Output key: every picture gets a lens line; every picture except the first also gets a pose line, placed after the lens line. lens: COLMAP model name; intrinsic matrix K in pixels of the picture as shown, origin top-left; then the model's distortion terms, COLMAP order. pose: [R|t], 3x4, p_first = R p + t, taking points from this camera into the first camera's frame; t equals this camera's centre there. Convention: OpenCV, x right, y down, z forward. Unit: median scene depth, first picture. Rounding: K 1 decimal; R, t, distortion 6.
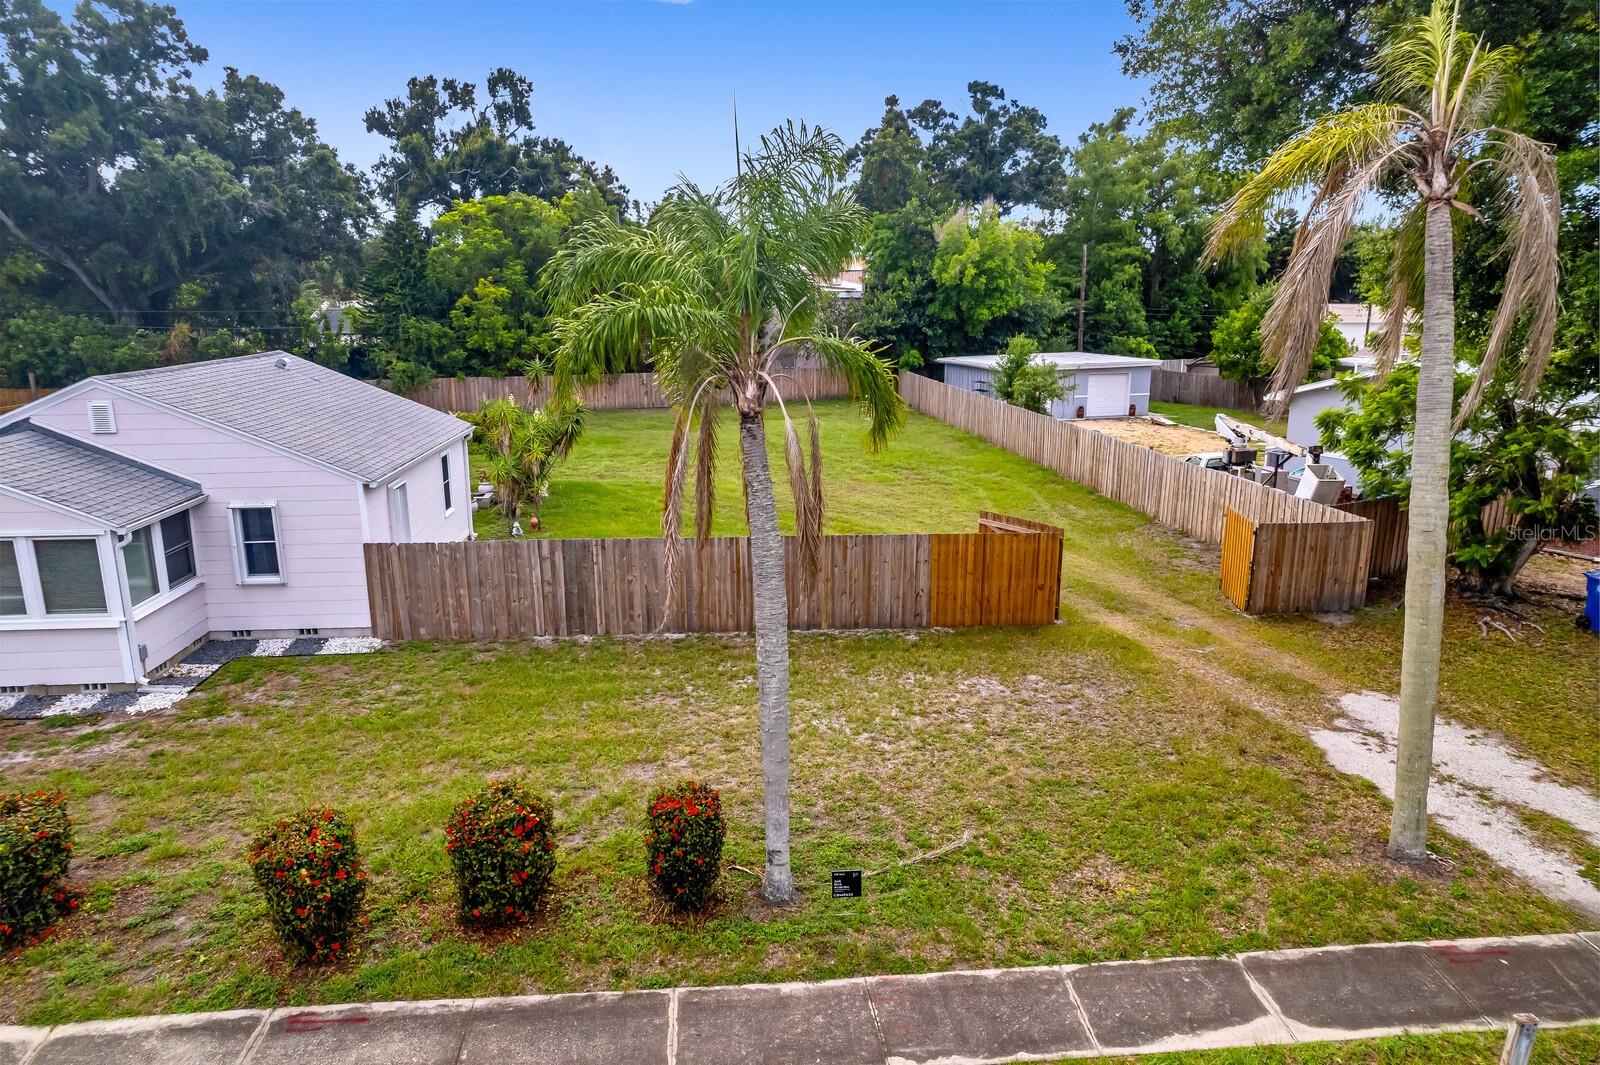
lens RADIAL K [[1026.2, 0, 806.3], [0, 1026.2, 527.4], [0, 0, 1]] dist [-0.080680, 0.072013]
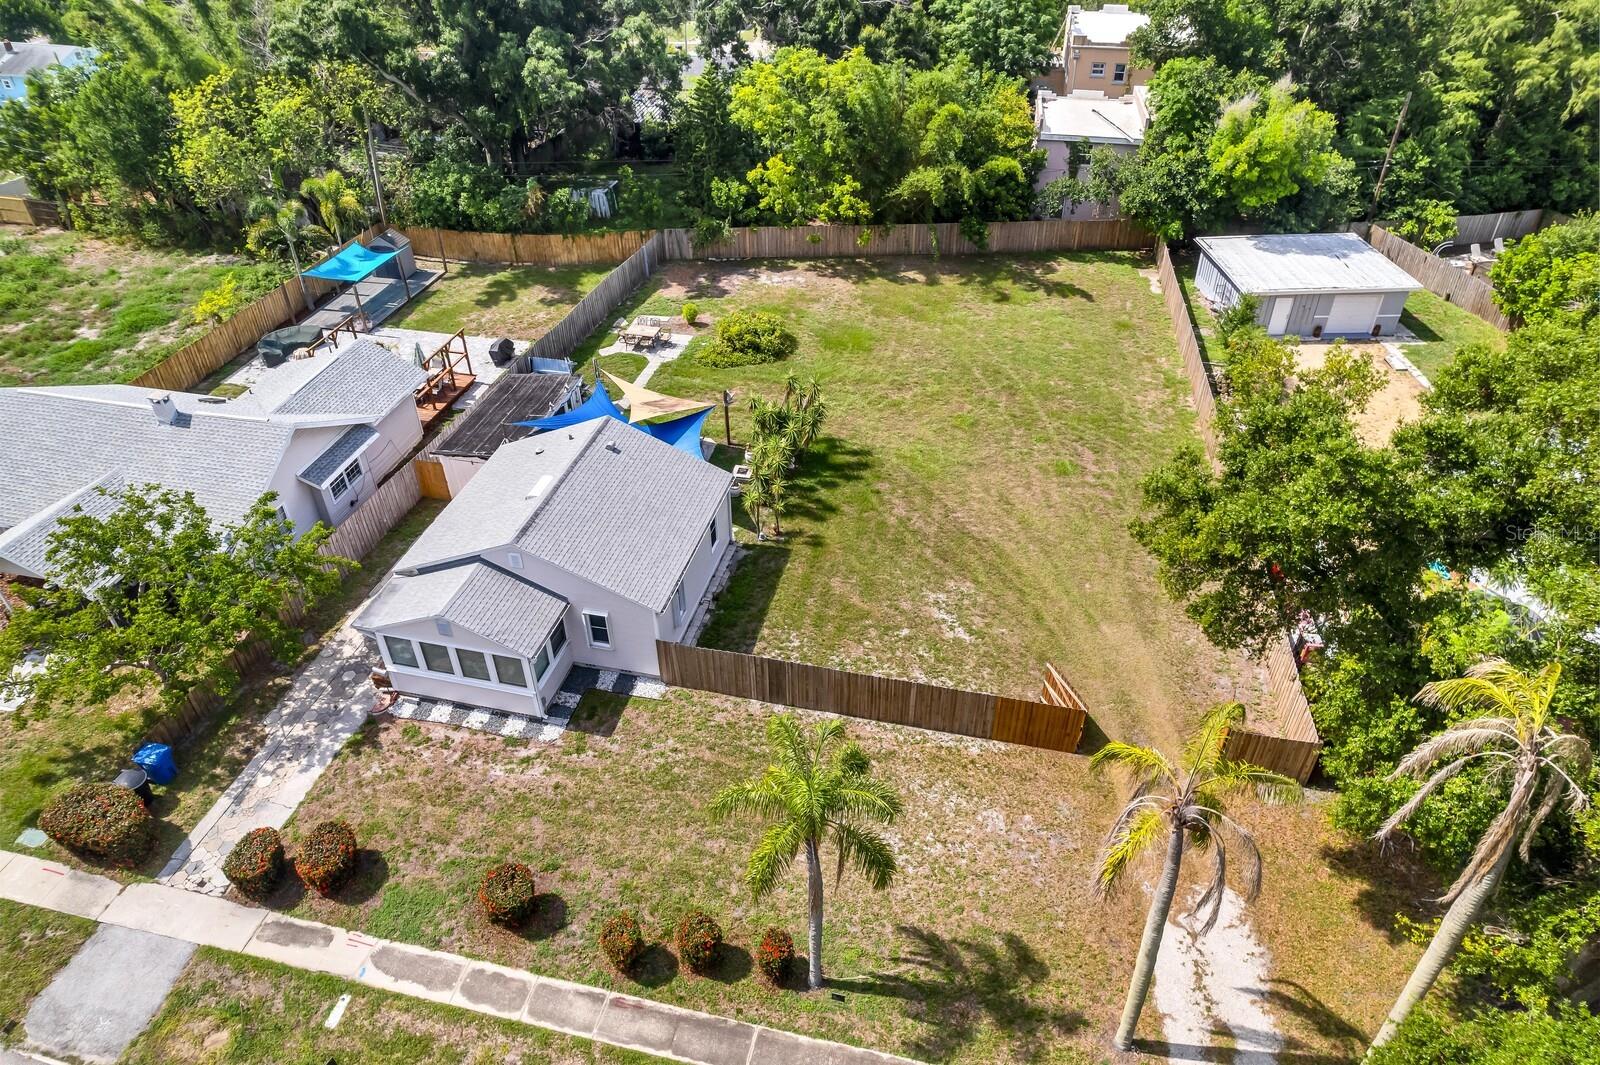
lens RADIAL K [[1026.2, 0, 806.3], [0, 1026.2, 532.6], [0, 0, 1]] dist [-0.080680, 0.072013]
pose [[0.950144, 0.181624, -0.253455, 0.217339], [-0.064062, 0.909210, 0.411380, -0.930063], [0.305160, -0.374634, 0.875515, -0.378289]]
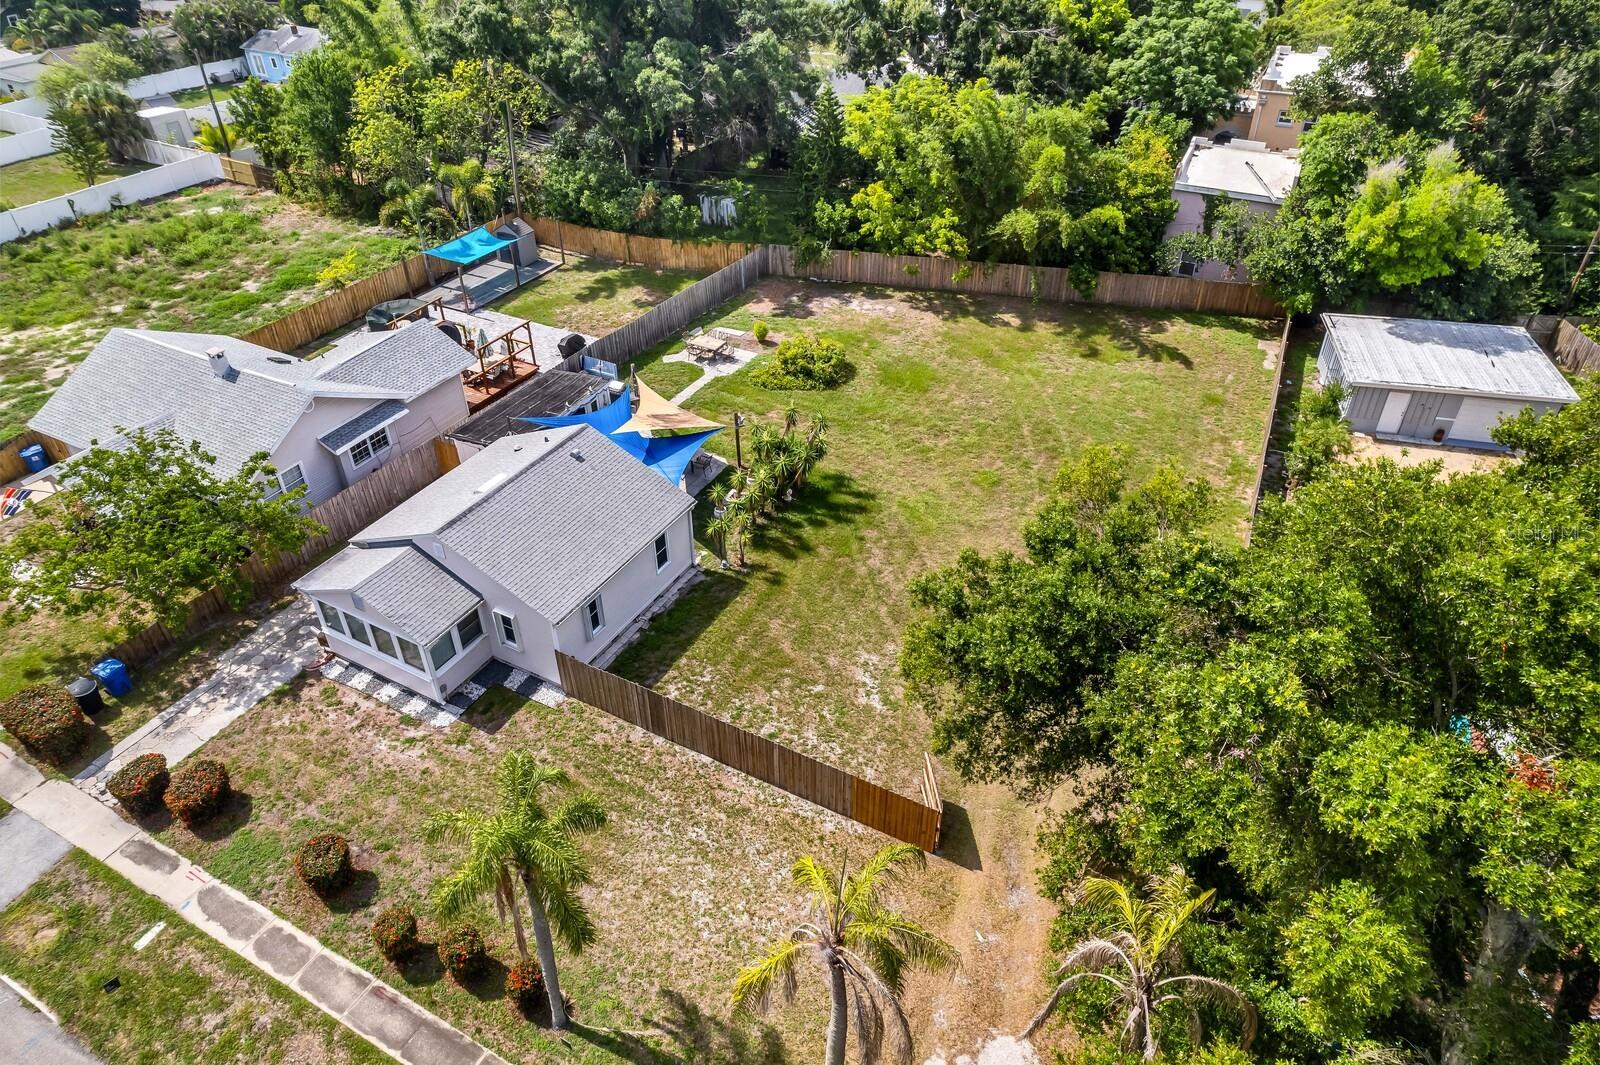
lens RADIAL K [[1026.2, 0, 806.8], [0, 1026.2, 533.6], [0, 0, 1]] dist [-0.080680, 0.072013]
pose [[0.833738, 0.322996, -0.447833, 0.678271], [-0.120622, 0.898009, 0.423119, -1.014939], [0.538824, -0.298752, 0.787665, -0.079606]]
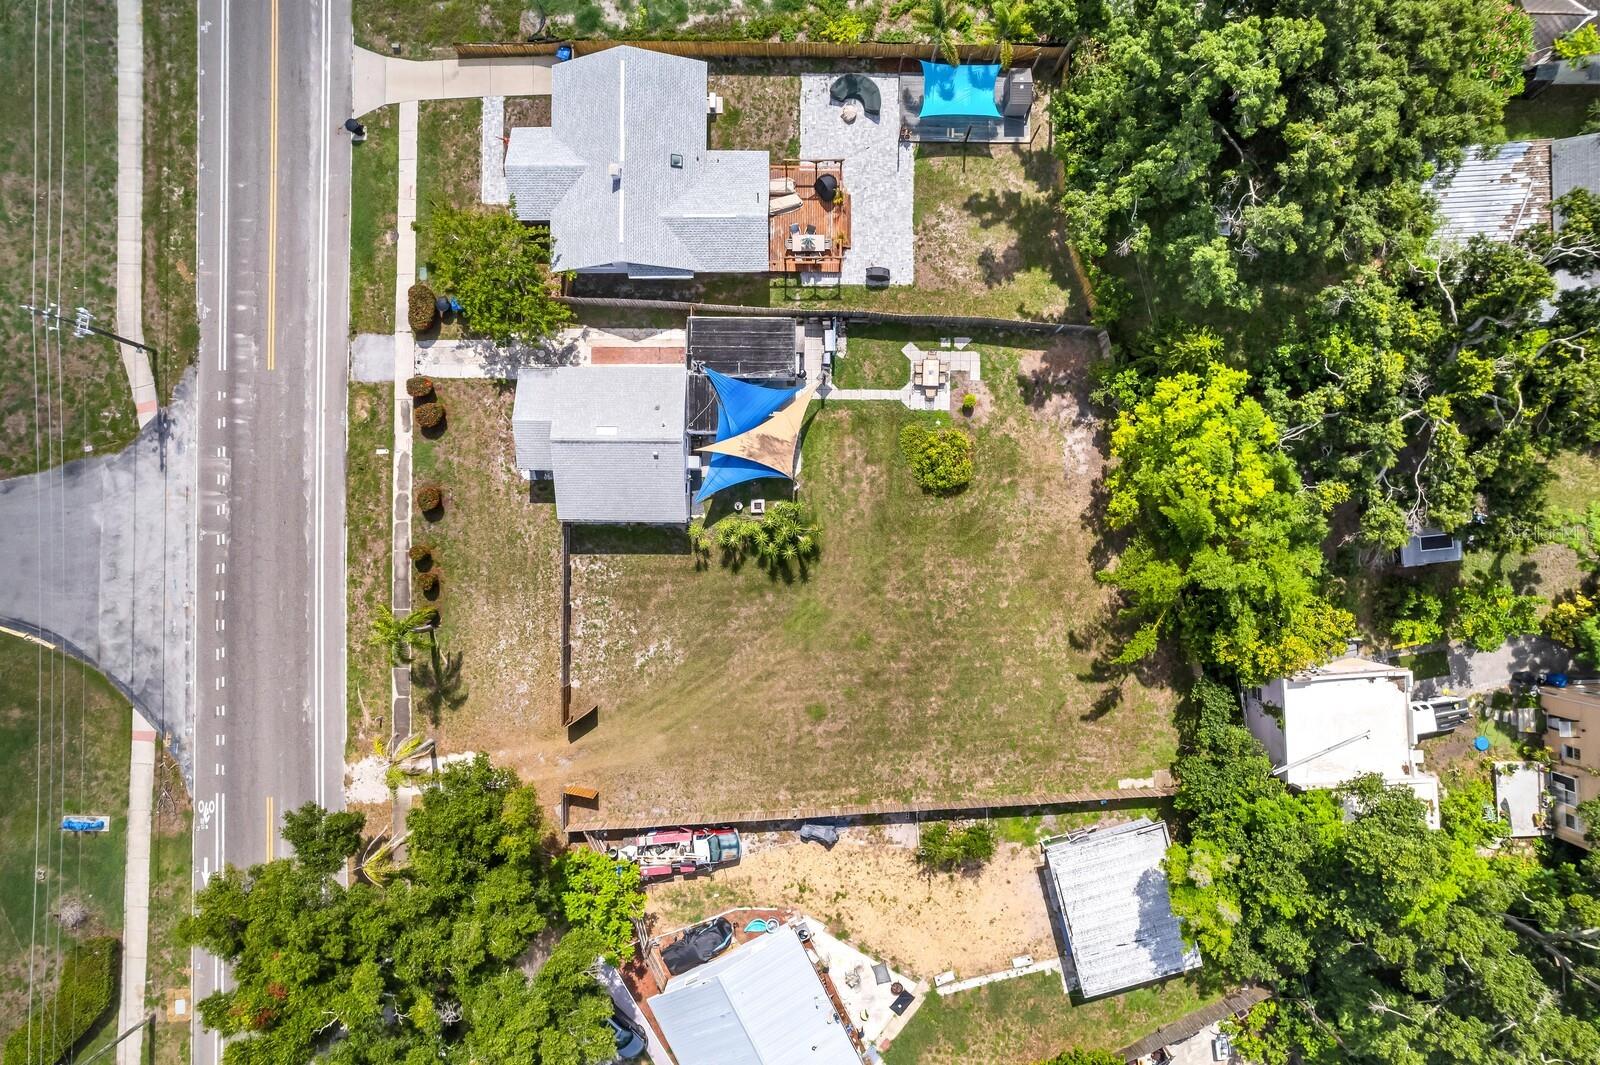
lens RADIAL K [[1026.2, 0, 807.7], [0, 1026.2, 529.1], [0, 0, 1]] dist [-0.080680, 0.072013]
pose [[-0.091777, 0.995779, -0.001155, -0.496296], [-0.227683, -0.019855, 0.973533, -3.696309], [0.969400, 0.089611, 0.228545, 1.092261]]
